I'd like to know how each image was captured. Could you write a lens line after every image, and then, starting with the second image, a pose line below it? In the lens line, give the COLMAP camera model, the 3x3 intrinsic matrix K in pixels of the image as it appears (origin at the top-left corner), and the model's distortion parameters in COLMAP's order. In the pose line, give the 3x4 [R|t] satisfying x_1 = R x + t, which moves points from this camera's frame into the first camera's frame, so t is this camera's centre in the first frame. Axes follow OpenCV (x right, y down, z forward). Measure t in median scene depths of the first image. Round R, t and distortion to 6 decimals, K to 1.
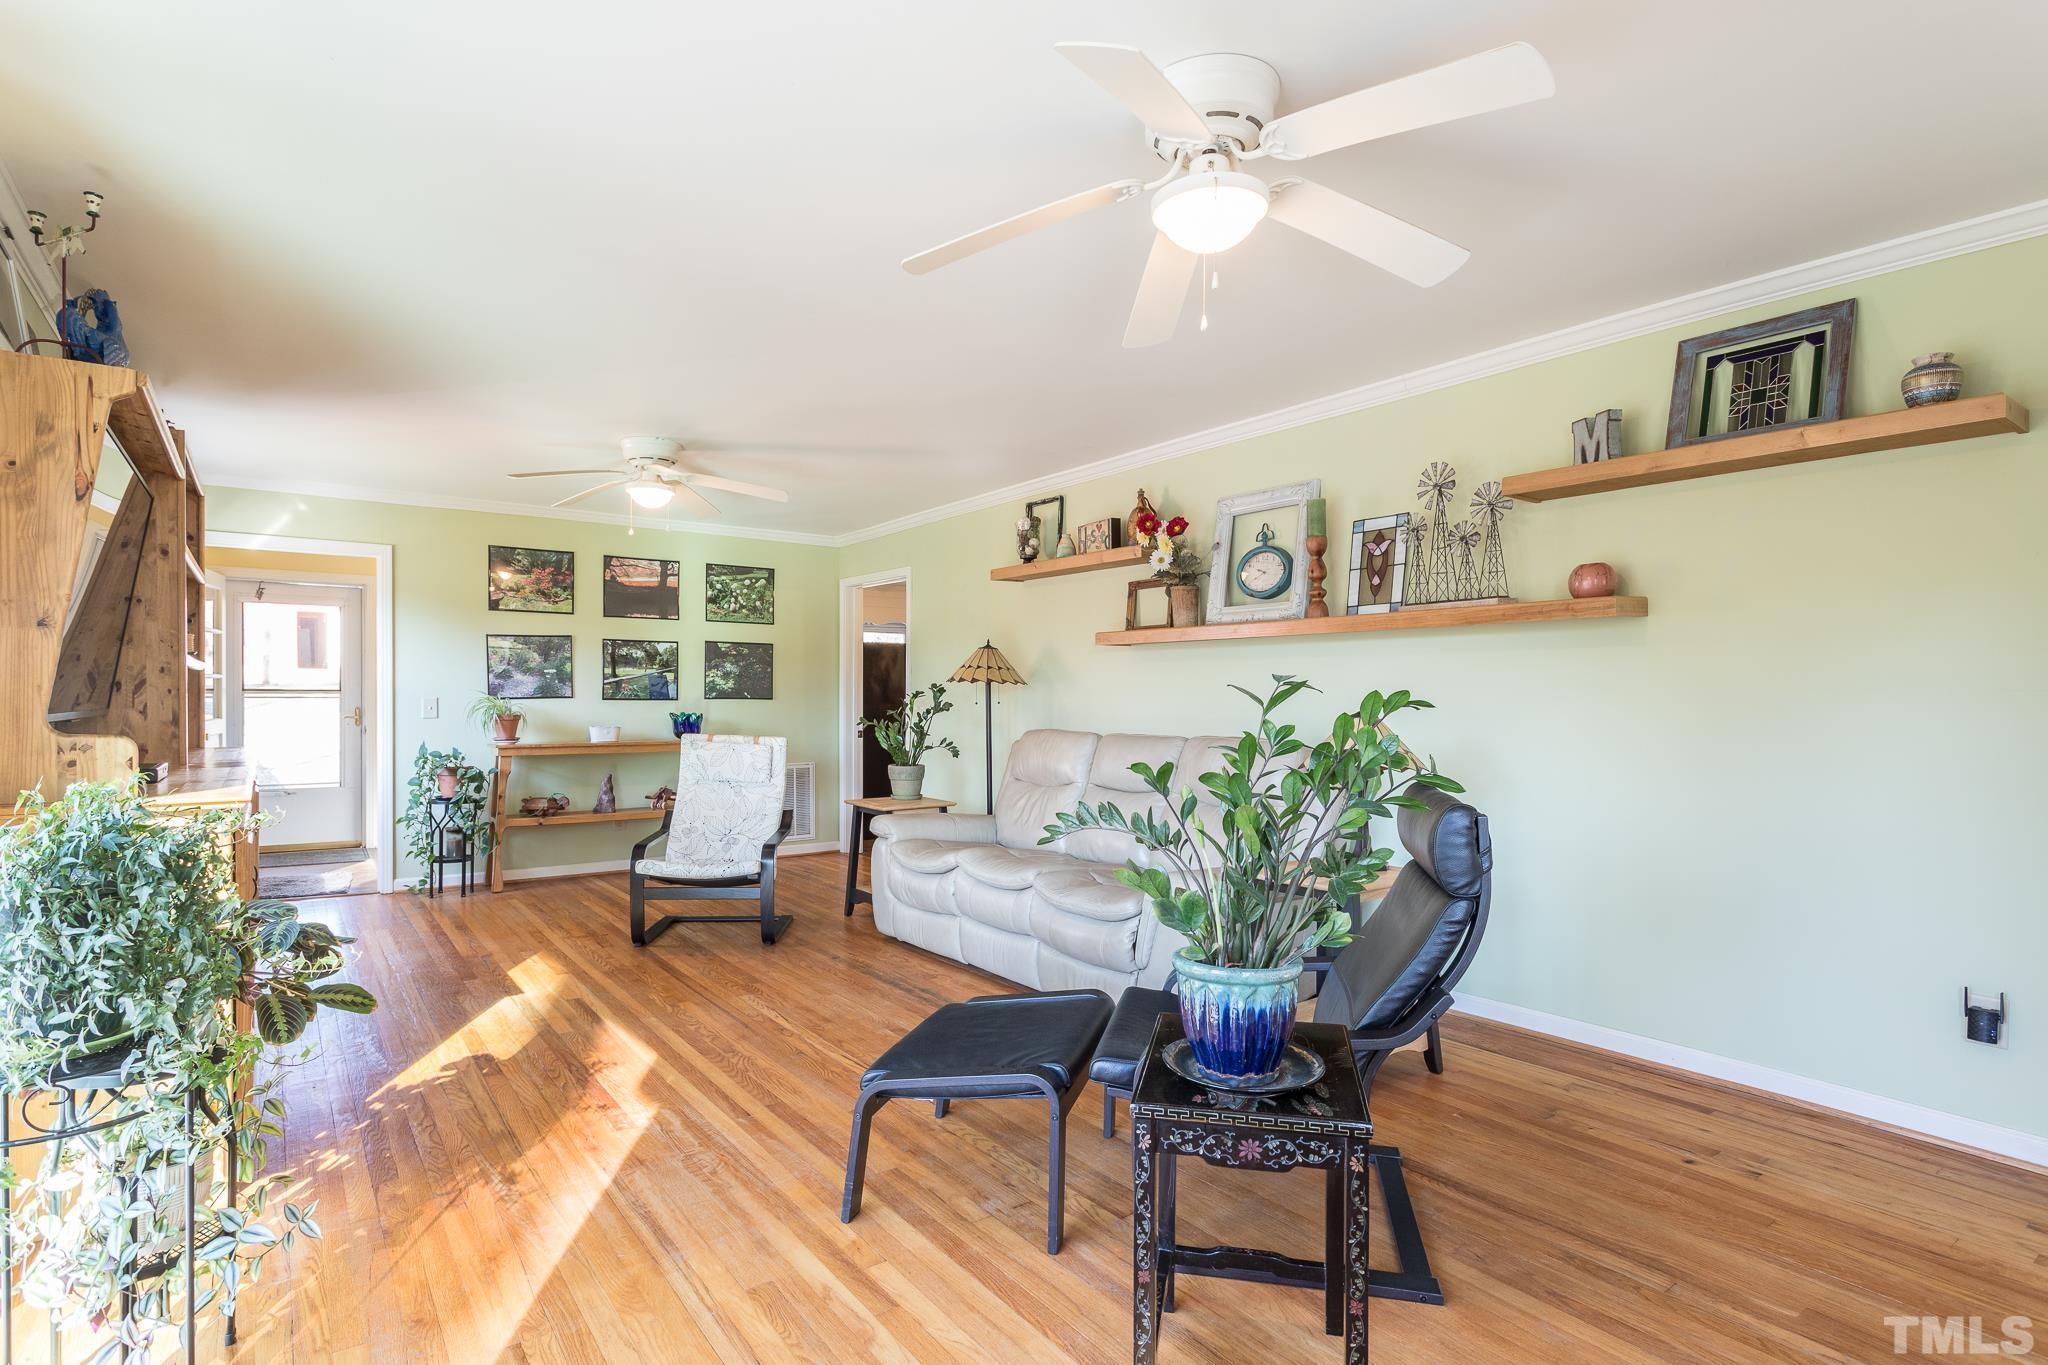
lens RADIAL K [[1059.9, 0, 1015.5], [0, 1059.9, 695.0], [0, 0, 1]] dist [0.004324, 0.000478]
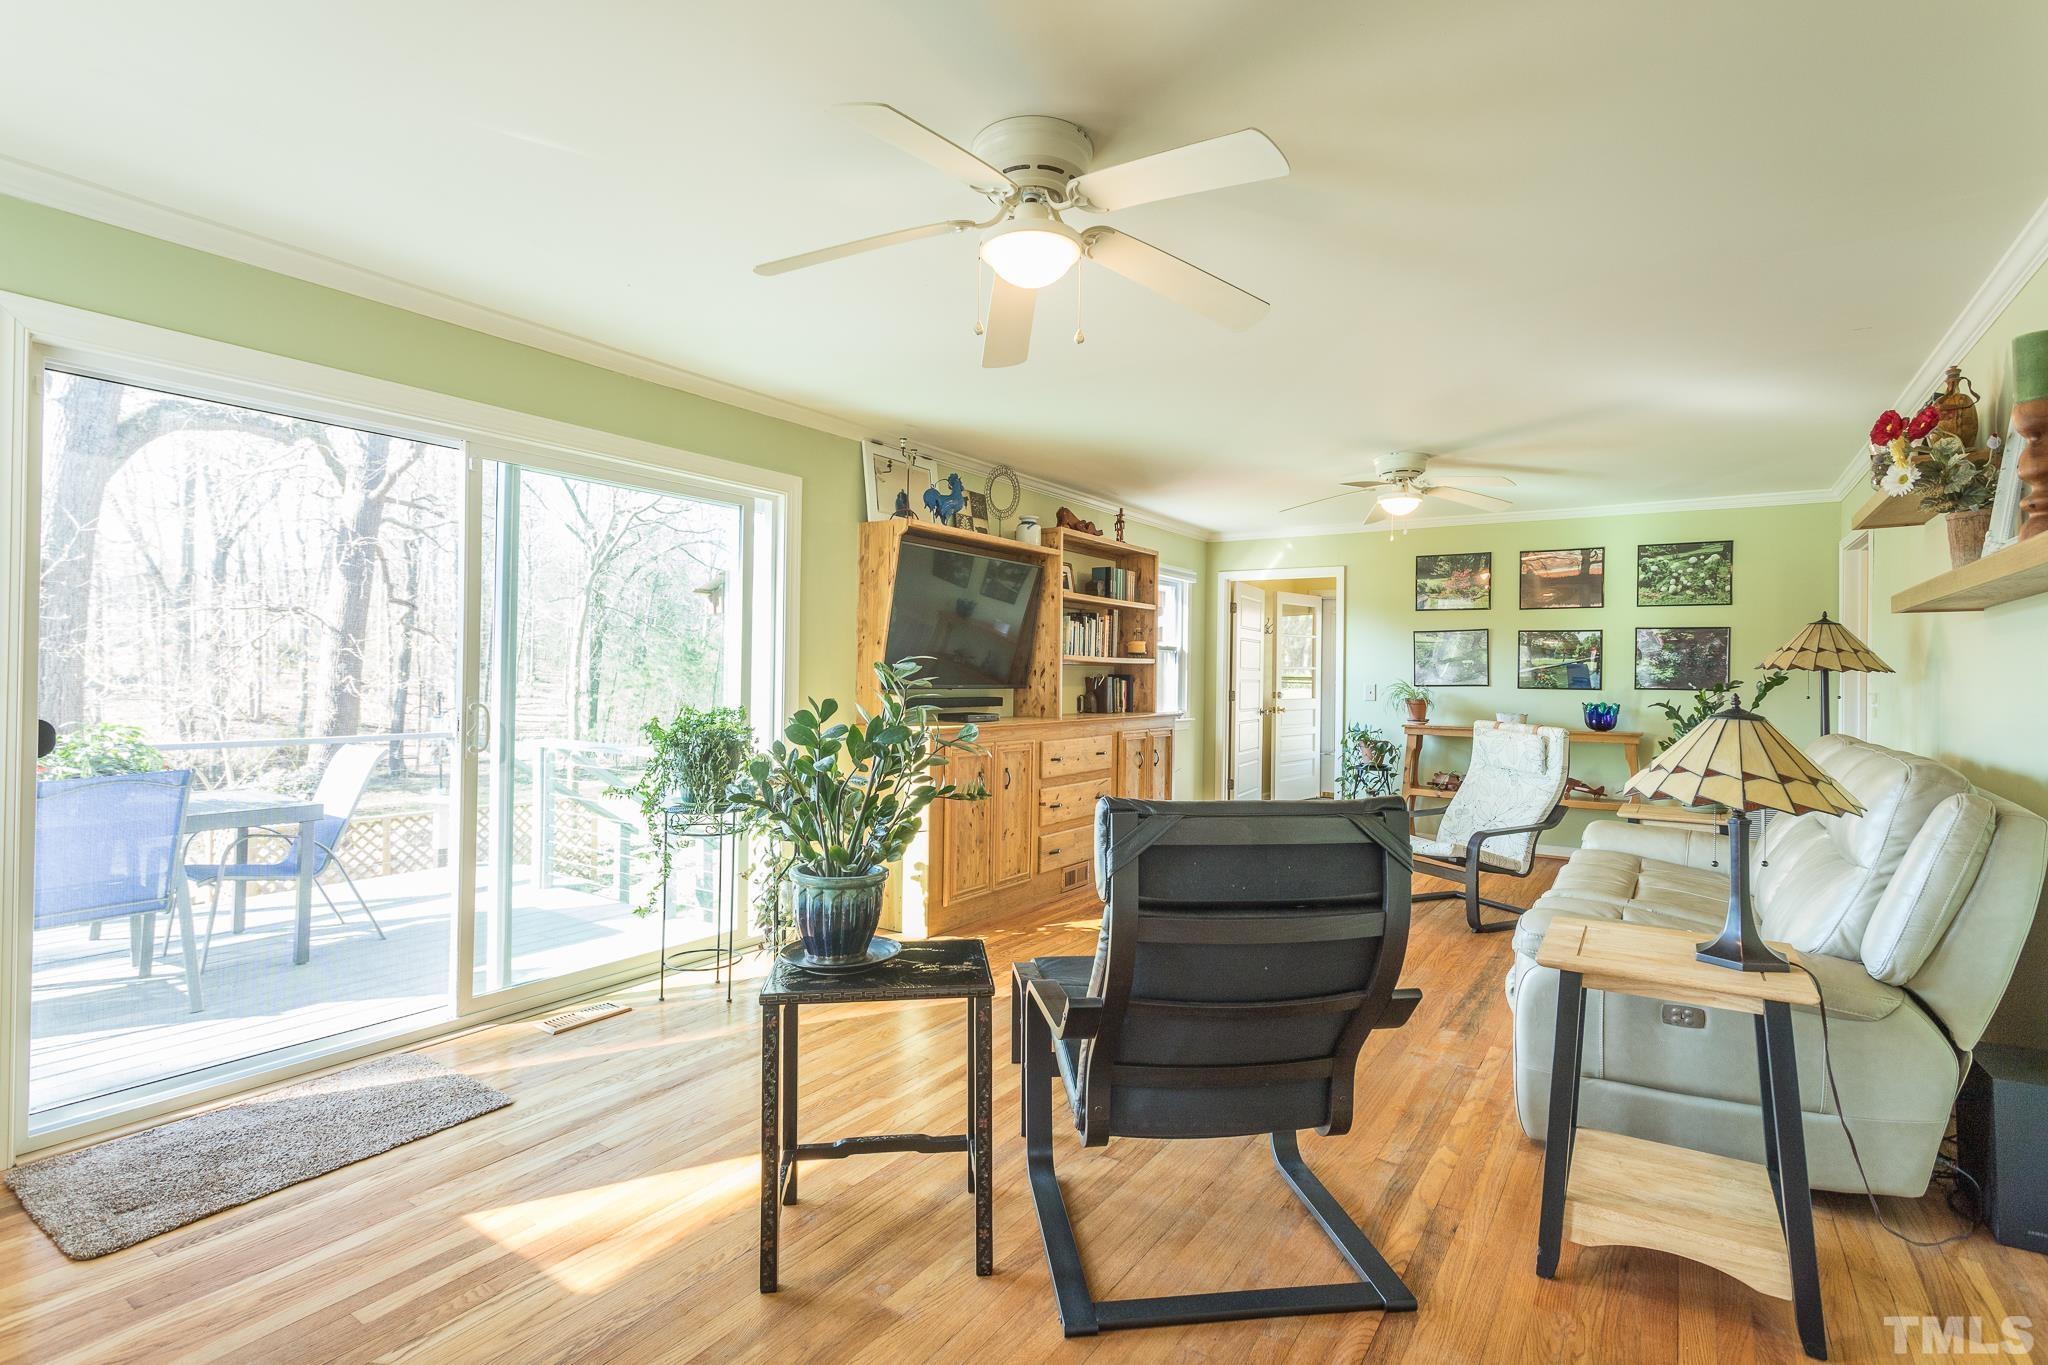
lens RADIAL K [[983.4, 0, 1018.8], [0, 983.4, 662.4], [0, 0, 1]] dist [0.001768, 0.002562]
pose [[0.337311, -0.010618, -0.941333, 0.484702], [-0.012619, 0.999796, -0.015800, 0.000907], [0.941309, 0.017209, 0.337108, 0.266476]]
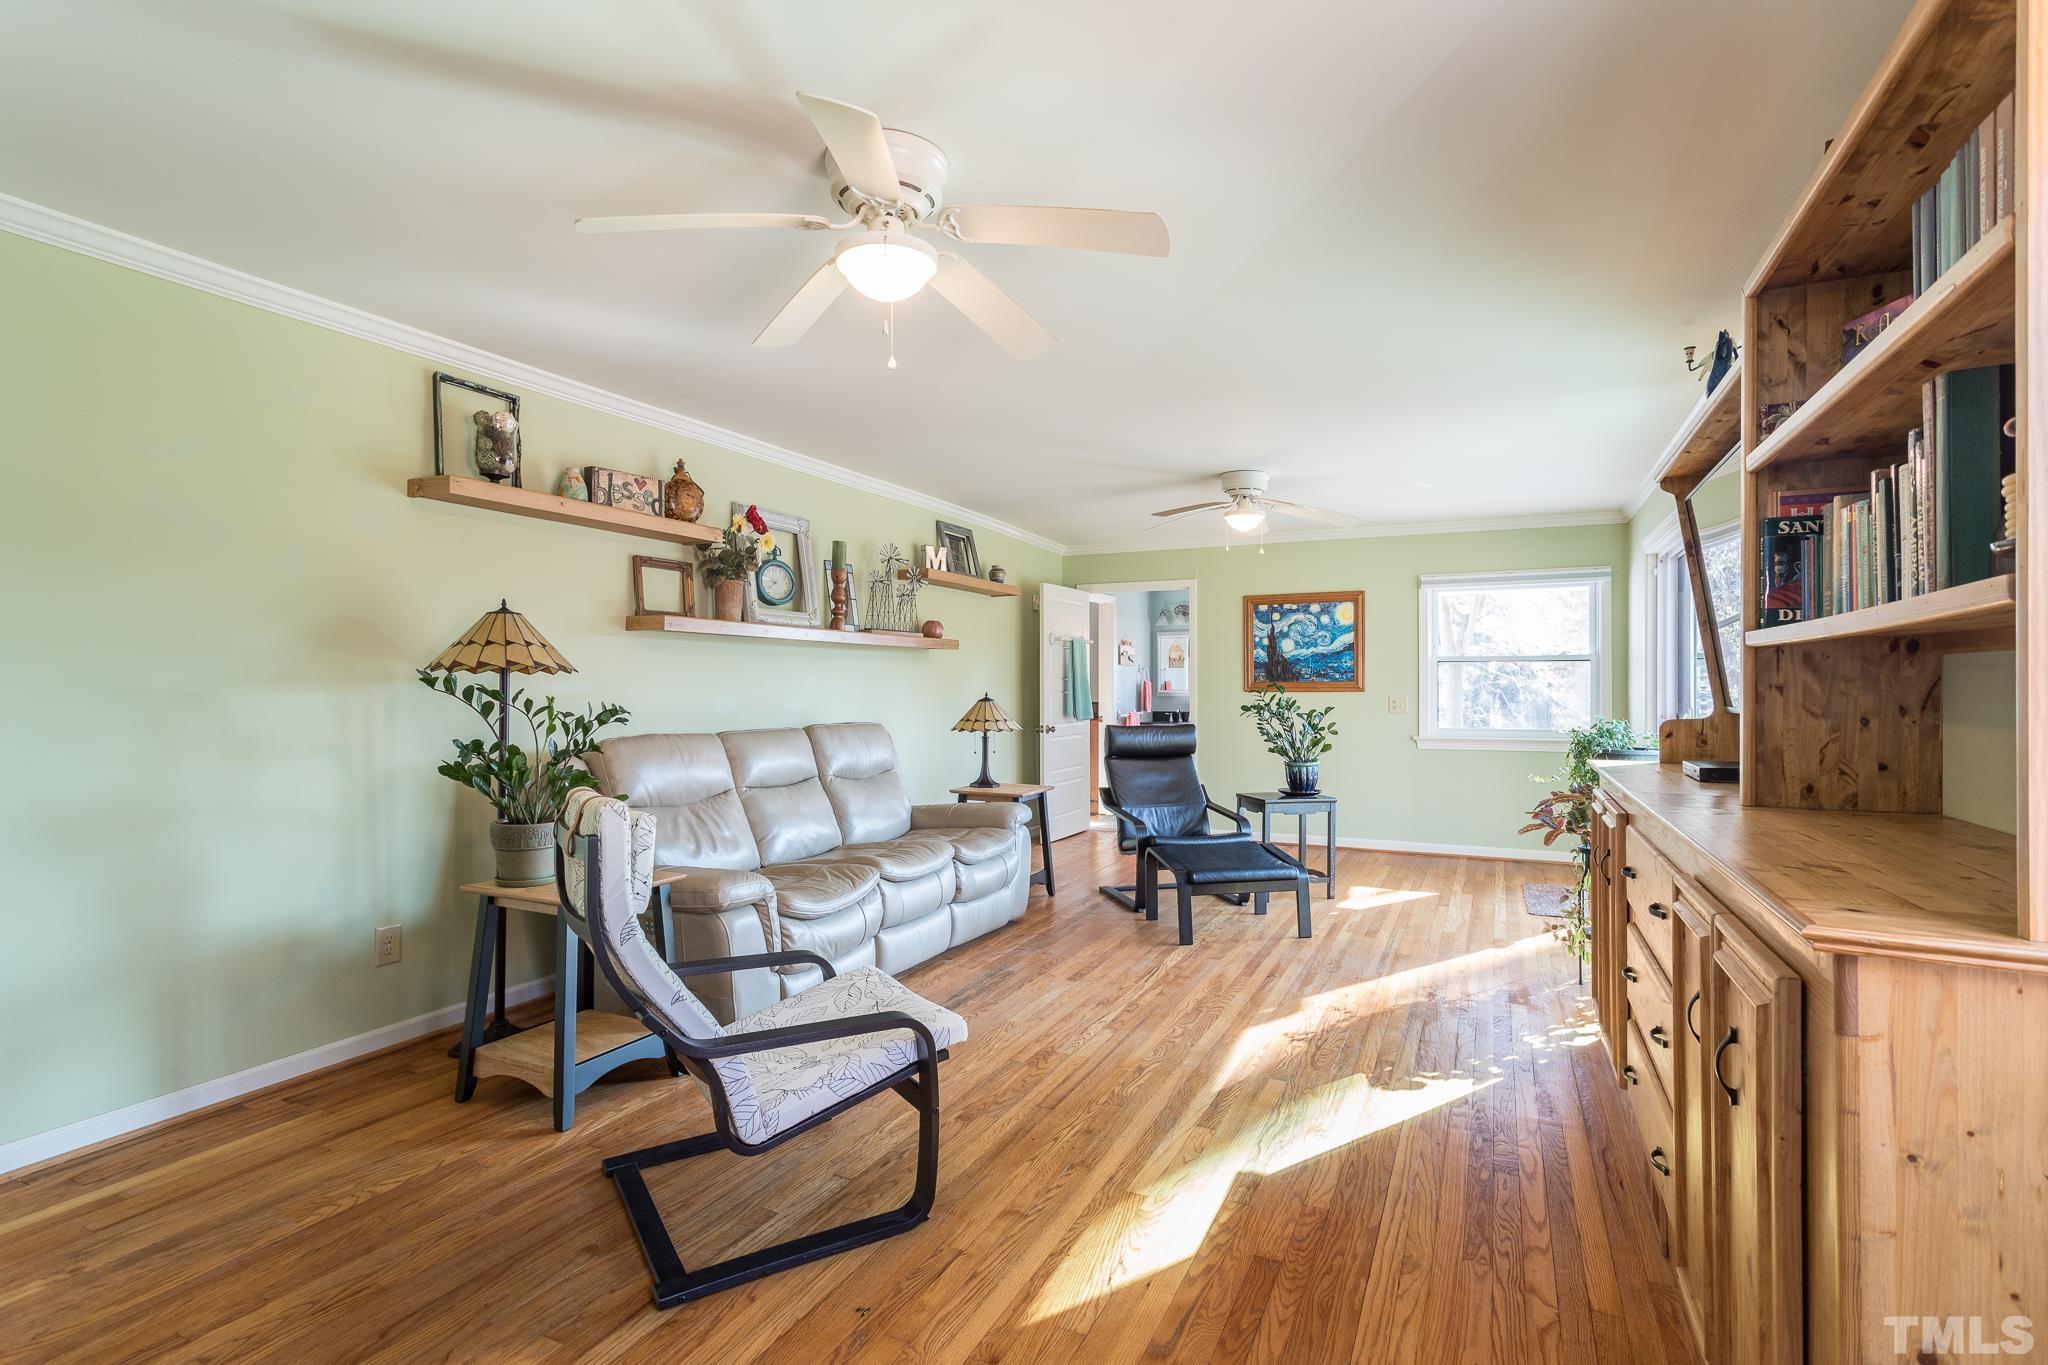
lens RADIAL K [[983.4, 0, 1031.0], [0, 983.4, 684.4], [0, 0, 1]] dist [0.001768, 0.002562]
pose [[-0.490360, -0.001630, 0.871518, -0.741088], [0.000803, 0.999997, 0.002322, -0.005759], [-0.871519, 0.001838, -0.490357, 1.135303]]
